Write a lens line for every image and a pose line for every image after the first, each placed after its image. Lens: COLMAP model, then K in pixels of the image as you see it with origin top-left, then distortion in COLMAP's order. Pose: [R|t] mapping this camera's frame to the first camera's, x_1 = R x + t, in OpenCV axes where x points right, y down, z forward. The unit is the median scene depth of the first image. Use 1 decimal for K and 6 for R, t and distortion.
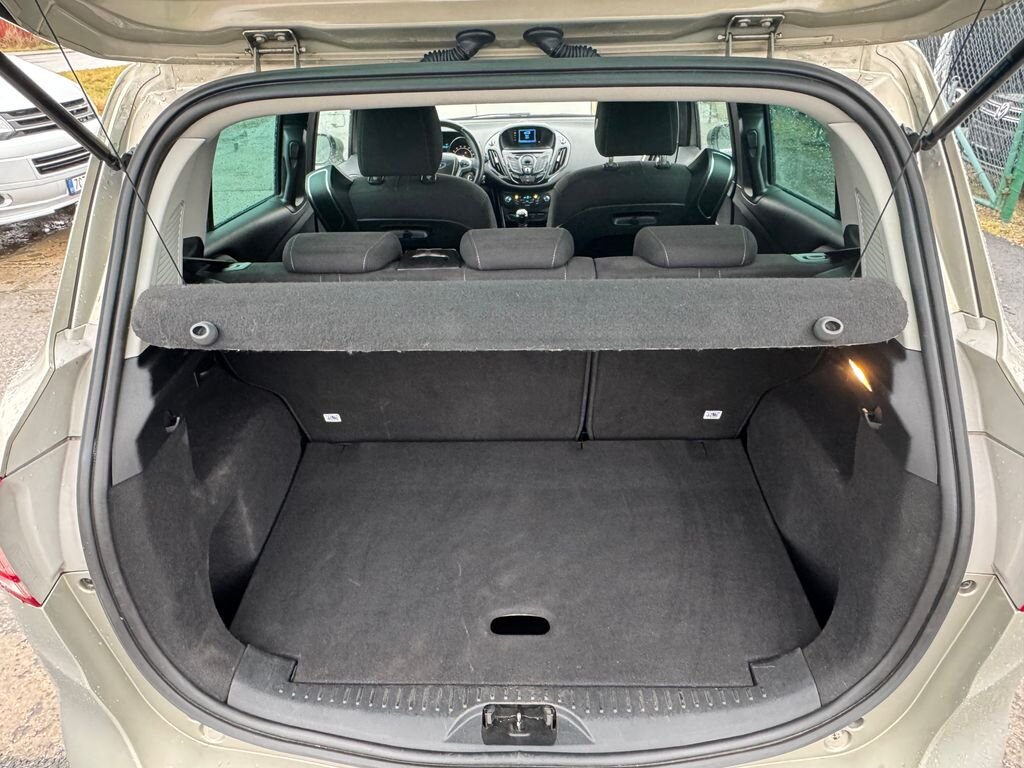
lens RADIAL K [[687.3, 0, 504.4], [0, 687.3, 386.1], [0, 0, 1]] dist [-0.002677, -0.000709]
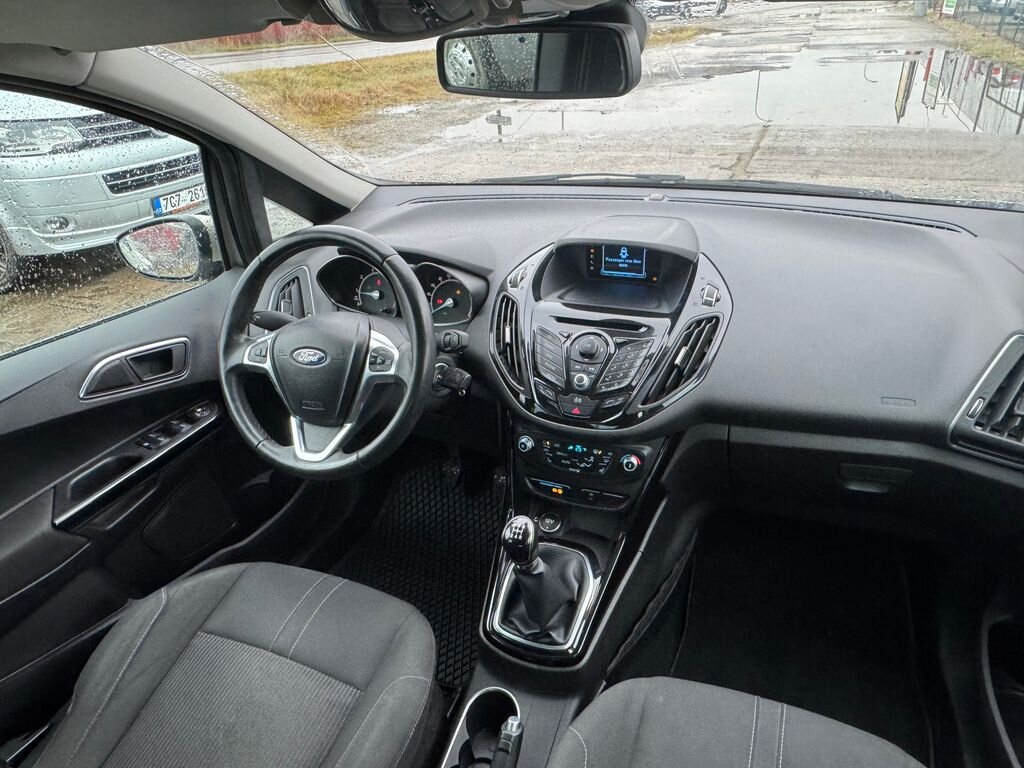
lens RADIAL K [[687.3, 0, 503.6], [0, 687.3, 385.2], [0, 0, 1]] dist [-0.002677, -0.000709]
pose [[0.935466, 0.146567, -0.321593, 0.103437], [-0.142225, 0.989139, 0.037094, -0.309061], [0.323537, 0.011039, 0.946151, 0.649353]]
